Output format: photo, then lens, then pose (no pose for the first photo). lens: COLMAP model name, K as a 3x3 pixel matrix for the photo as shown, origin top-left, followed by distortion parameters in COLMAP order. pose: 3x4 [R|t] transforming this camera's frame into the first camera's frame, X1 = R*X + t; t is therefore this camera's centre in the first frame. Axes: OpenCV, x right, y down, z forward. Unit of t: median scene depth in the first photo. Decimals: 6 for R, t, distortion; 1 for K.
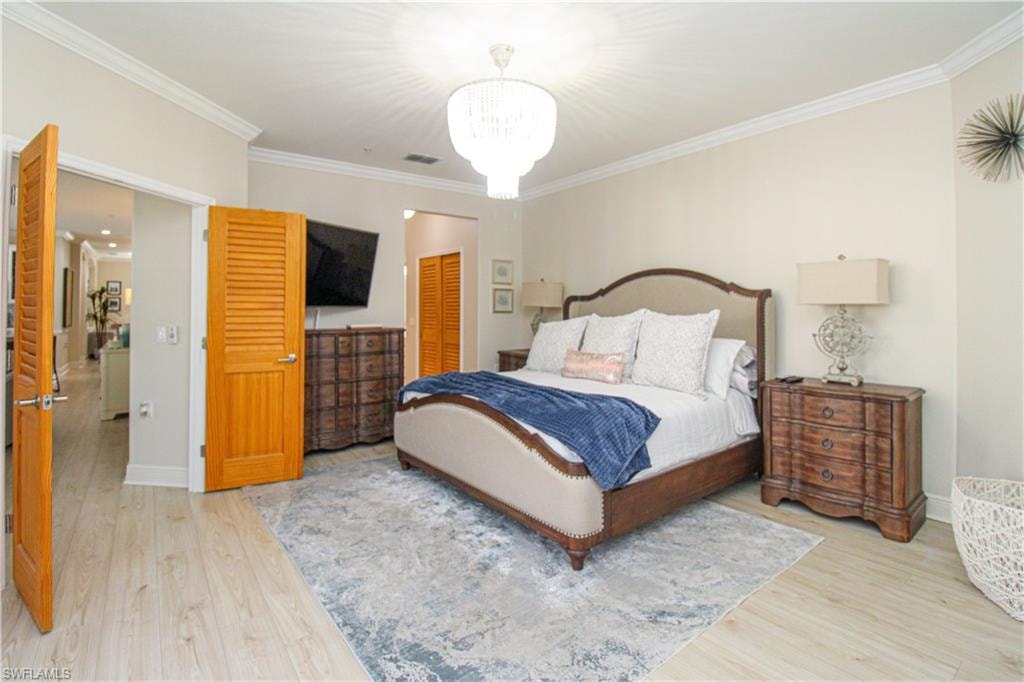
lens RADIAL K [[507.5, 0, 510.3], [0, 507.5, 301.6], [0, 0, 1]] dist [0.001729, -0.010459]
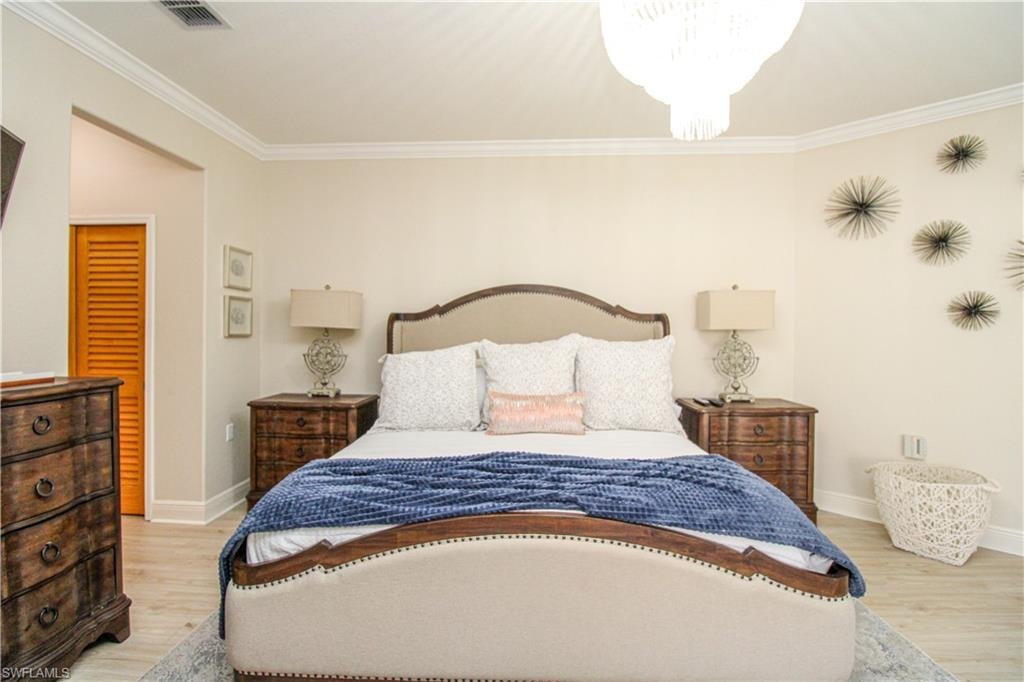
lens RADIAL K [[479.4, 0, 510.3], [0, 479.4, 333.8], [0, 0, 1]] dist [-0.001458, -0.013107]
pose [[0.629331, -0.002789, 0.777132, -0.381106], [-0.017468, 0.999690, 0.017734, 0.003308], [-0.776941, -0.024736, 0.629088, 0.593965]]
